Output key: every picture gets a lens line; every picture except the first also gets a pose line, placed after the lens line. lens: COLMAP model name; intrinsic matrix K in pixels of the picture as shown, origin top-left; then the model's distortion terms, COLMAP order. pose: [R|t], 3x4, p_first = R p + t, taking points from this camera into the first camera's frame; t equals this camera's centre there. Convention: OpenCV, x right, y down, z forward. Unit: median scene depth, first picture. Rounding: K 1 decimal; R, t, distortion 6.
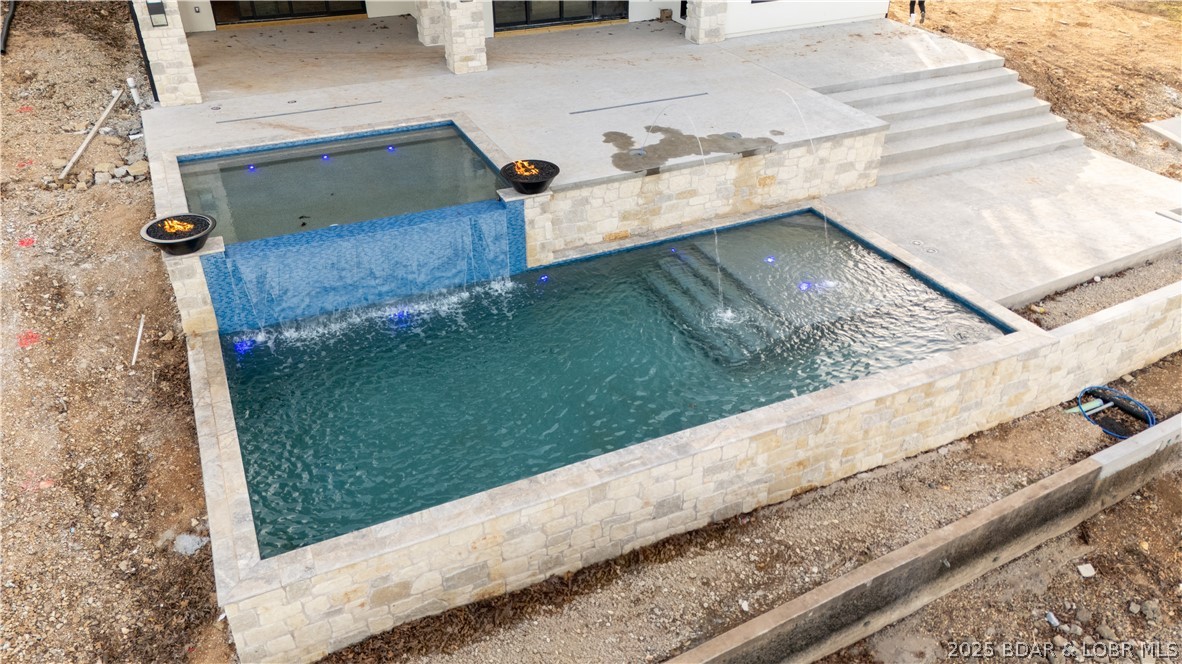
lens RADIAL K [[868.5, 0, 591.0], [0, 868.5, 332.0], [0, 0, 1]] dist [0.088974, -0.090365]
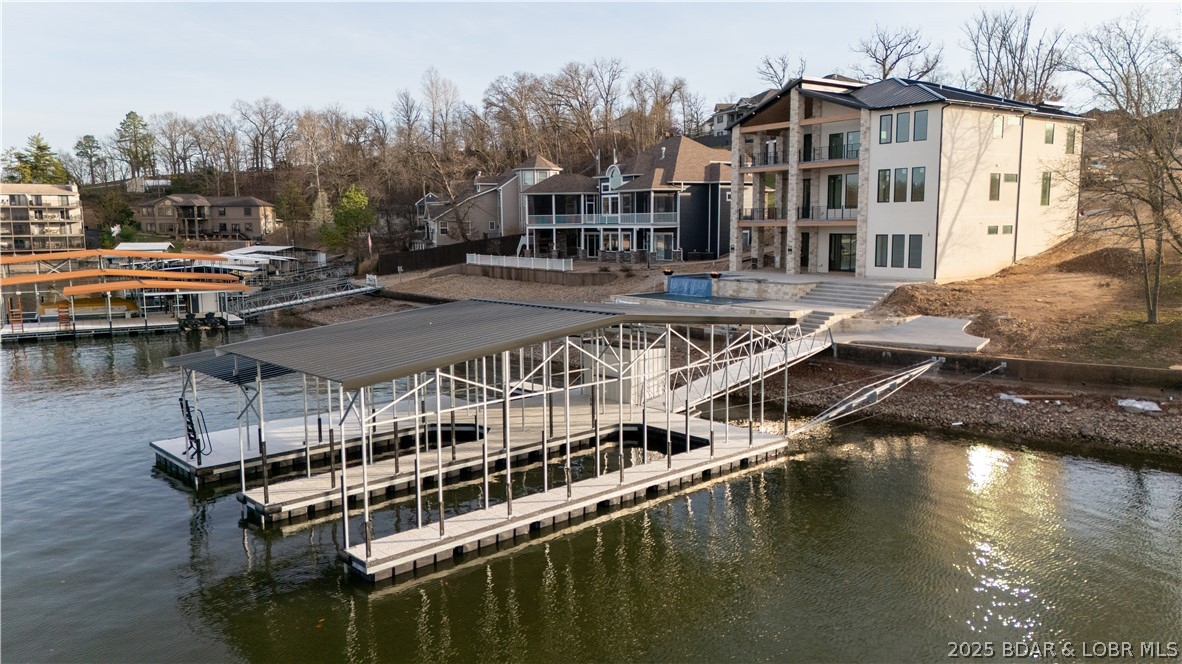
lens RADIAL K [[860.2, 0, 593.3], [0, 860.2, 333.8], [0, 0, 1]] dist [0.119669, -0.190727]
pose [[0.208430, 0.123850, -0.970164, 3.745738], [-0.512298, 0.858808, -0.000428, 0.368265], [0.833132, 0.497102, 0.242449, -0.415477]]
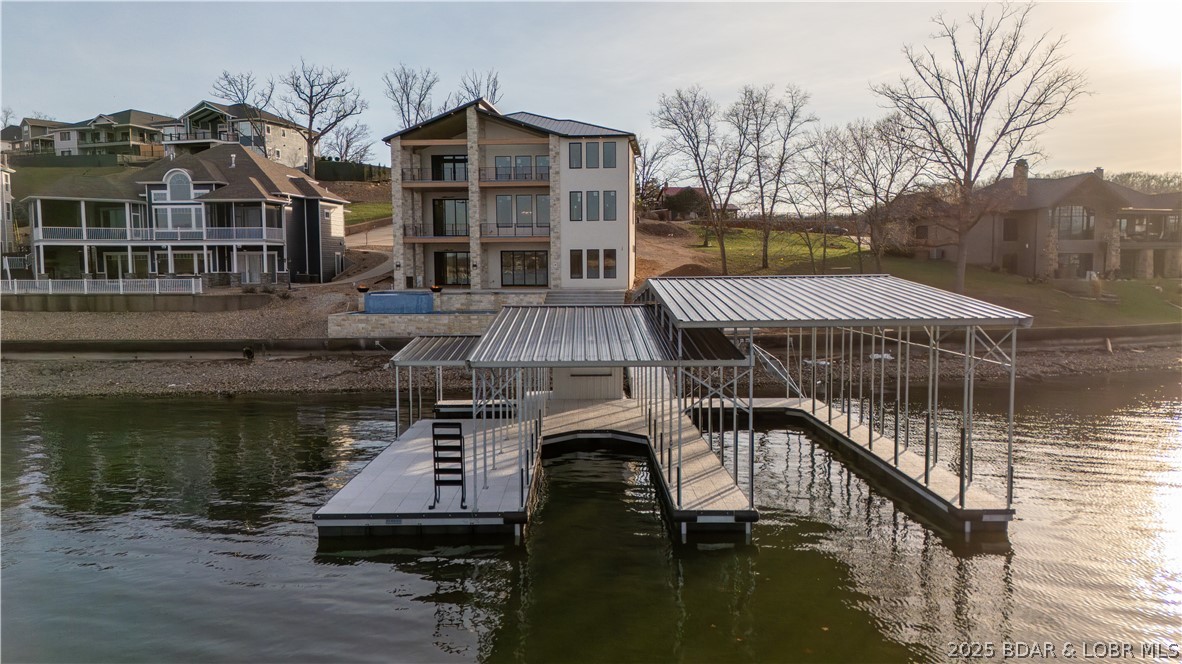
lens RADIAL K [[860.2, 0, 593.3], [0, 860.2, 333.8], [0, 0, 1]] dist [0.119669, -0.190727]
pose [[0.864907, 0.032233, -0.500896, 2.458027], [-0.261242, 0.881025, -0.394396, 1.338827], [0.428589, 0.471971, 0.770425, -1.655758]]
